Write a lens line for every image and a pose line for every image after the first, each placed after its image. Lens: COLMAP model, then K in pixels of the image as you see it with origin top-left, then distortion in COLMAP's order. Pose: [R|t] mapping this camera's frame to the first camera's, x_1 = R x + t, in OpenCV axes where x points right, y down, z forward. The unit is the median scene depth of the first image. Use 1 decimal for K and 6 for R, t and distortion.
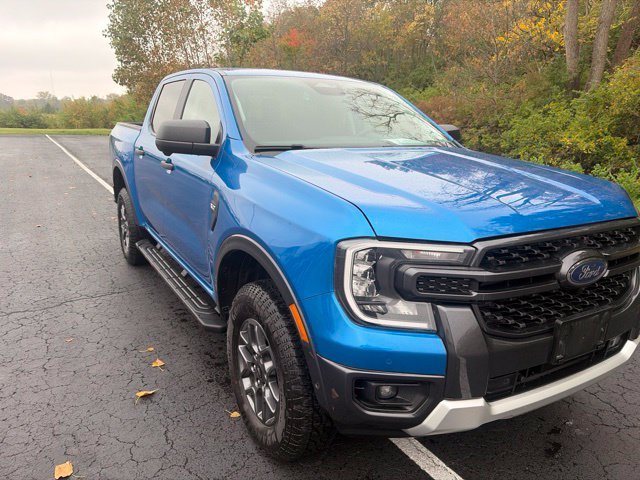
lens RADIAL K [[487.6, 0, 320.0], [0, 487.6, 240.0], [0, 0, 1]] dist [0.031270, -0.025130]
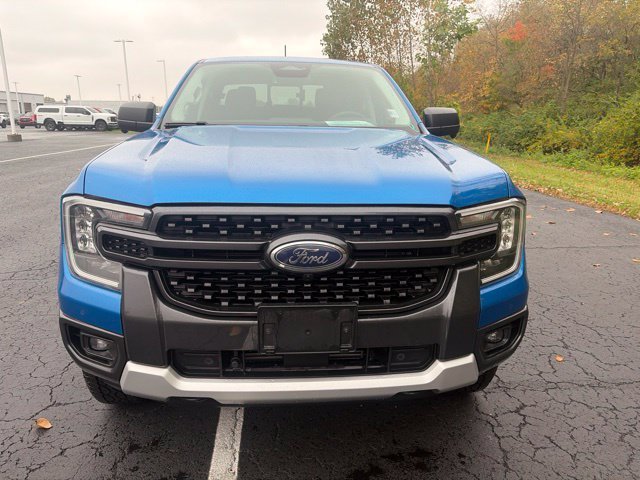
lens RADIAL K [[487.6, 0, 320.0], [0, 487.6, 240.0], [0, 0, 1]] dist [0.031270, -0.025130]
pose [[0.896185, 0.100458, -0.432157, 1.008160], [-0.102629, 0.994550, 0.018364, 0.019107], [0.431647, 0.027894, 0.901611, 0.250693]]
